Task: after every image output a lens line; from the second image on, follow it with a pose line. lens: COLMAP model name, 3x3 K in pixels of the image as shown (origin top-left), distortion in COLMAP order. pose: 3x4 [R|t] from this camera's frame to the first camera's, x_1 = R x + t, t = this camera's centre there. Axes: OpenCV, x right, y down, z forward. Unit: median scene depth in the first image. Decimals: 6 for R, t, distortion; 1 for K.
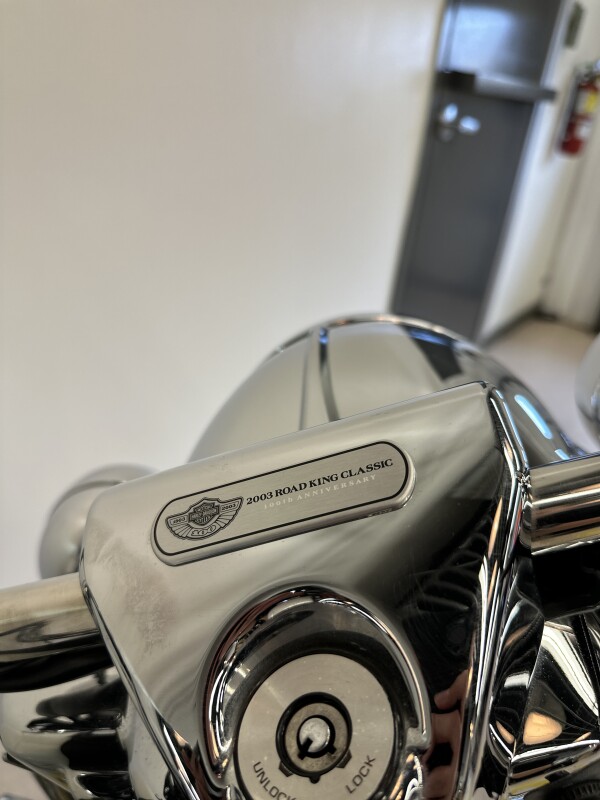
lens RADIAL K [[564.6, 0, 300.0], [0, 564.6, 400.0], [0, 0, 1]] dist [0.004511, -0.000348]
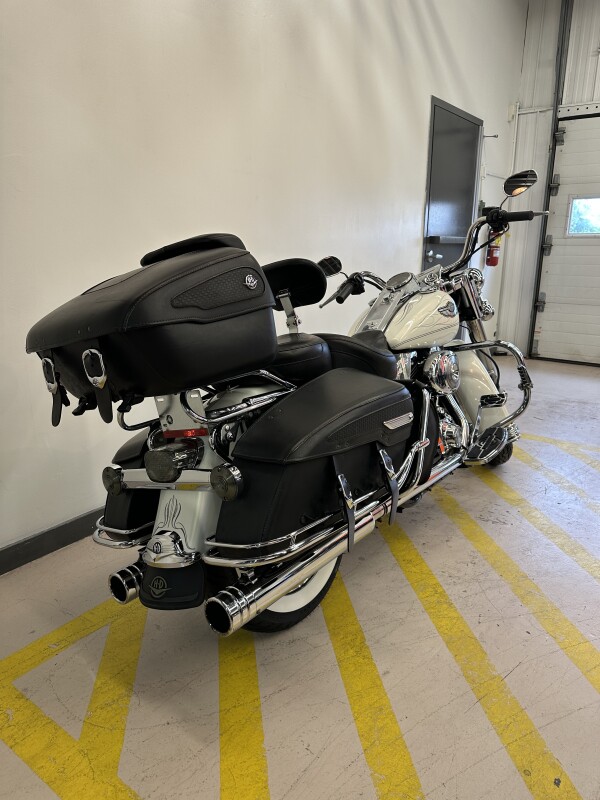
lens RADIAL K [[533.7, 0, 300.0], [0, 533.7, 400.0], [0, 0, 1]] dist [-0.036949, 0.002835]
pose [[0.997080, -0.076049, -0.006891, -0.242657], [0.073072, 0.976446, -0.203013, 0.397539], [0.022167, 0.201917, 0.979152, -0.830083]]
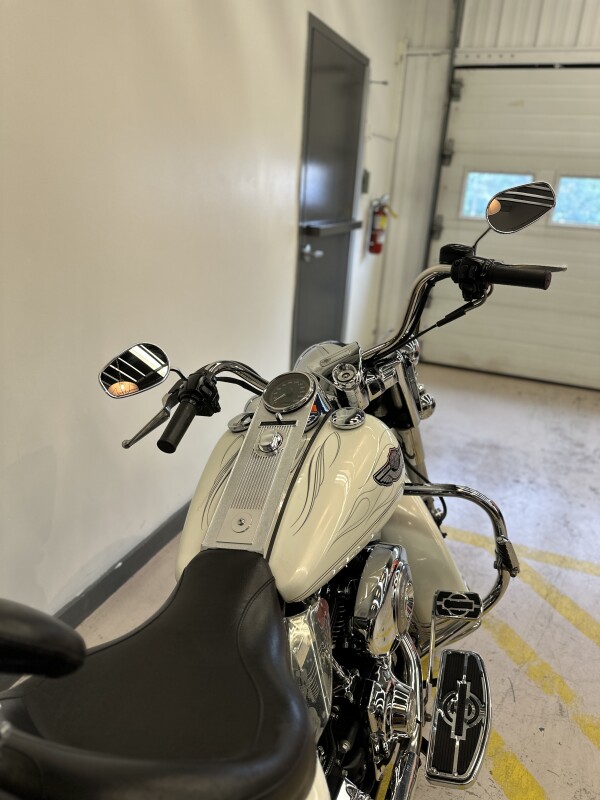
lens RADIAL K [[564.6, 0, 300.0], [0, 564.6, 400.0], [0, 0, 1]] dist [0.004511, -0.000348]
pose [[0.962473, -0.107582, 0.249142, -0.180233], [0.134937, 0.986250, -0.095408, 0.098546], [-0.235452, 0.125446, 0.963756, -0.464666]]
